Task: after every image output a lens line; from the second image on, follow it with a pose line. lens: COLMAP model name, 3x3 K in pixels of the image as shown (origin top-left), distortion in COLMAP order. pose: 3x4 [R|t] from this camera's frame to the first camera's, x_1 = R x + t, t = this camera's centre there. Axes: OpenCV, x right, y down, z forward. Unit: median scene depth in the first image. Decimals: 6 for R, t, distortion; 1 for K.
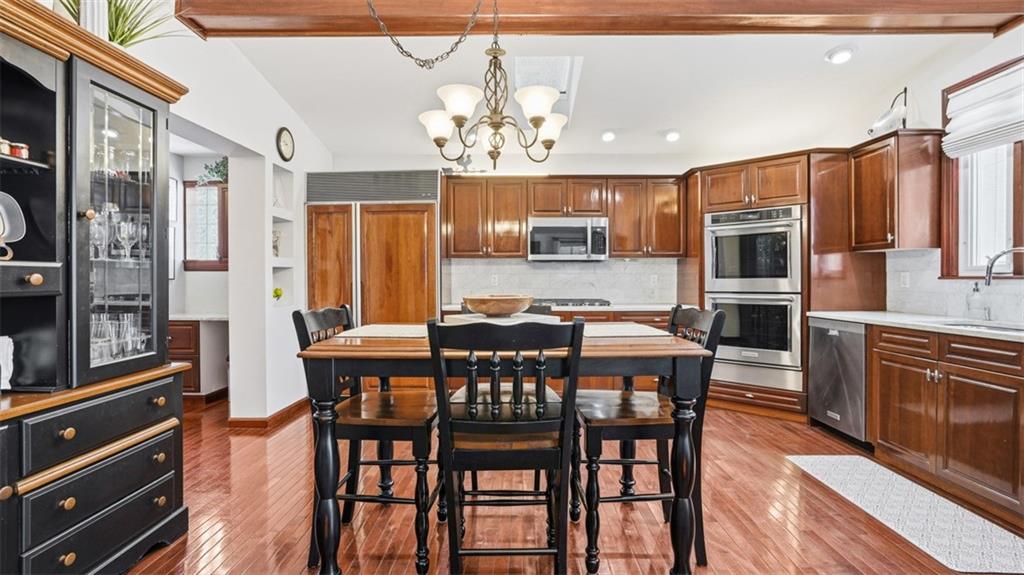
lens RADIAL K [[484.7, 0, 519.3], [0, 484.7, 280.7], [0, 0, 1]] dist [-0.019442, 0.034392]
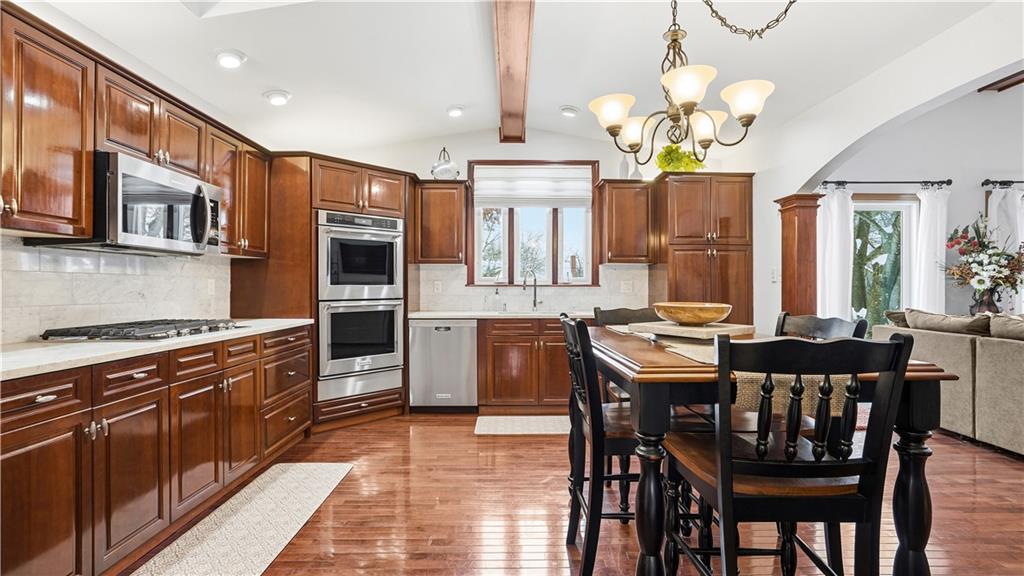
lens RADIAL K [[484.7, 0, 519.3], [0, 484.7, 281.2], [0, 0, 1]] dist [-0.019442, 0.034392]
pose [[-0.033235, 0.012624, 0.999368, -0.546324], [0.001156, 0.999920, -0.012592, 0.000078], [-0.999447, 0.000737, -0.033246, 0.754444]]
